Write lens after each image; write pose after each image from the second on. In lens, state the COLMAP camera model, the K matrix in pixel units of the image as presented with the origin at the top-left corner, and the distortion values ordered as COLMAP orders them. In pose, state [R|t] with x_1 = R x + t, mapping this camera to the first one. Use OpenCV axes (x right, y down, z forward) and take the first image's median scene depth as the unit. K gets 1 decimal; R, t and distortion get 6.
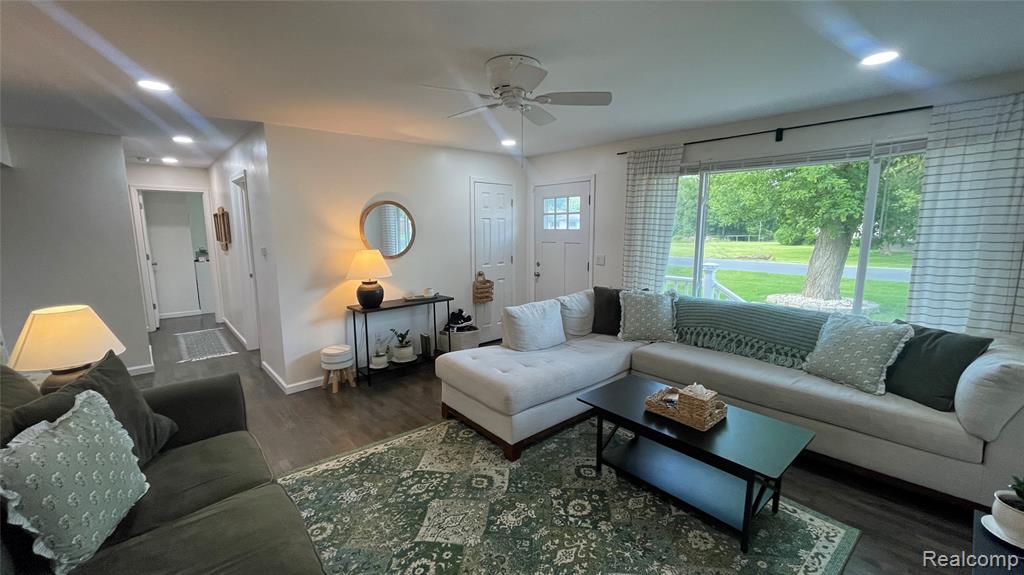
lens RADIAL K [[413.8, 0, 513.1], [0, 413.8, 288.5], [0, 0, 1]] dist [-0.003183, 0.000779]
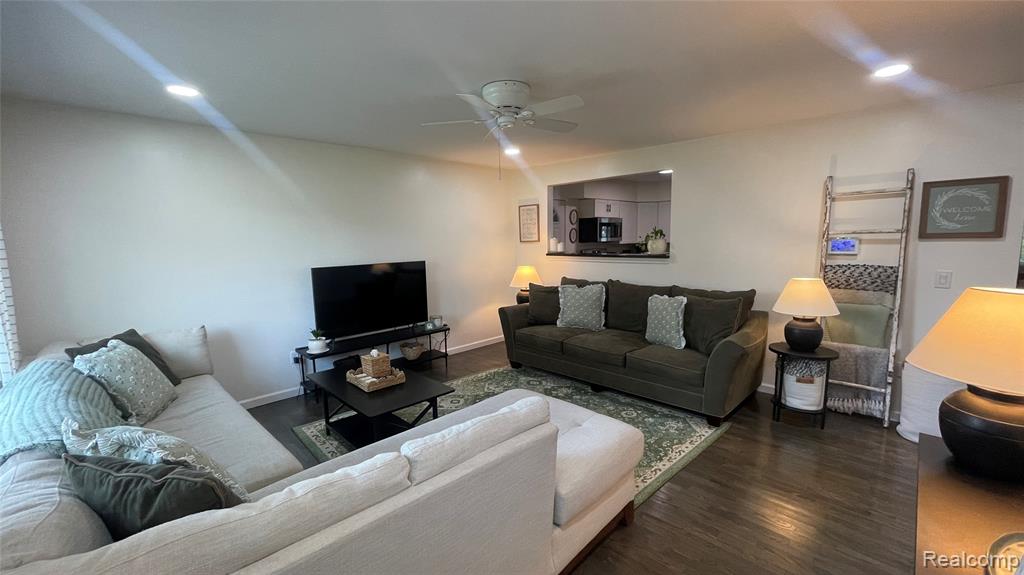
lens RADIAL K [[413.8, 0, 519.3], [0, 413.8, 287.7], [0, 0, 1]] dist [-0.003183, 0.000779]
pose [[-0.997342, 0.028254, -0.067168, 0.032266], [0.009410, 0.963989, 0.265774, -0.181245], [0.072259, 0.264436, -0.961692, 1.300096]]
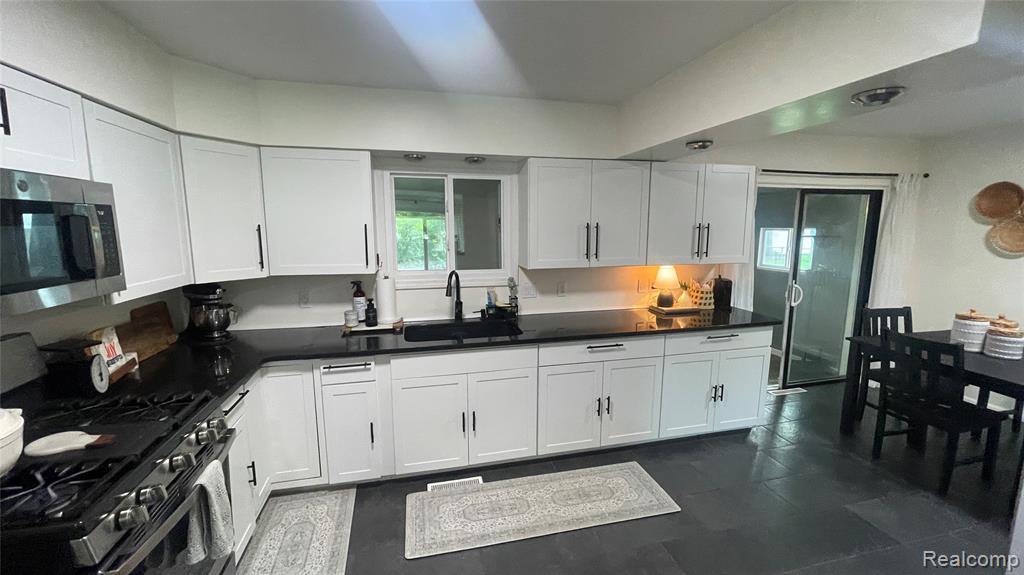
lens RADIAL K [[413.8, 0, 509.9], [0, 413.8, 289.1], [0, 0, 1]] dist [-0.003183, 0.000779]
pose [[-0.472345, 0.133753, -0.871206, -0.397991], [-0.130630, 0.966881, 0.219266, -0.018481], [0.871680, 0.217375, -0.439229, -0.034994]]
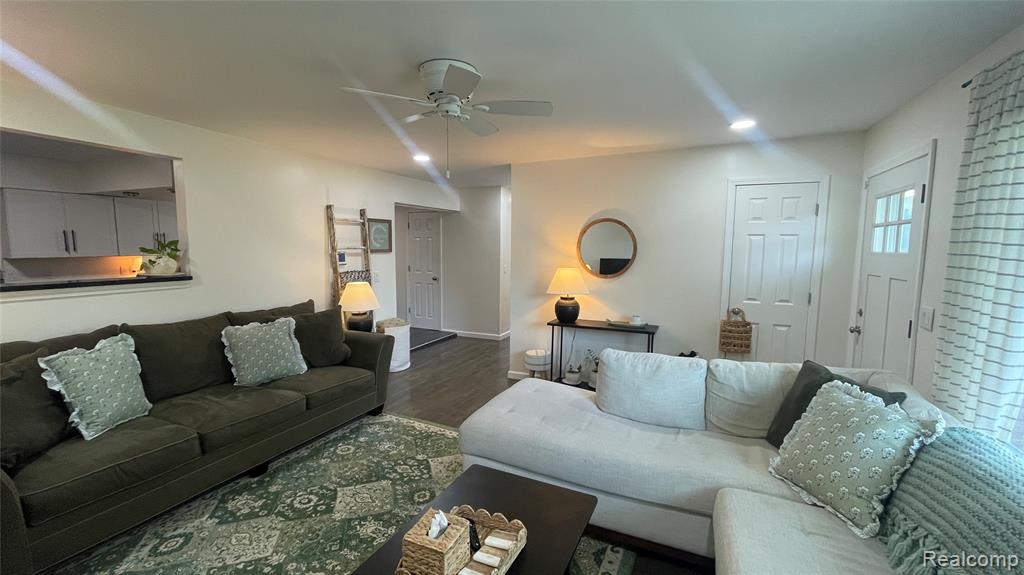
lens RADIAL K [[413.8, 0, 510.6], [0, 413.8, 287.9], [0, 0, 1]] dist [-0.003183, 0.000779]
pose [[0.397465, 0.100323, -0.912116, 0.557365], [-0.145323, 0.988343, 0.045381, -0.068902], [0.906037, 0.114514, 0.407411, 0.466108]]
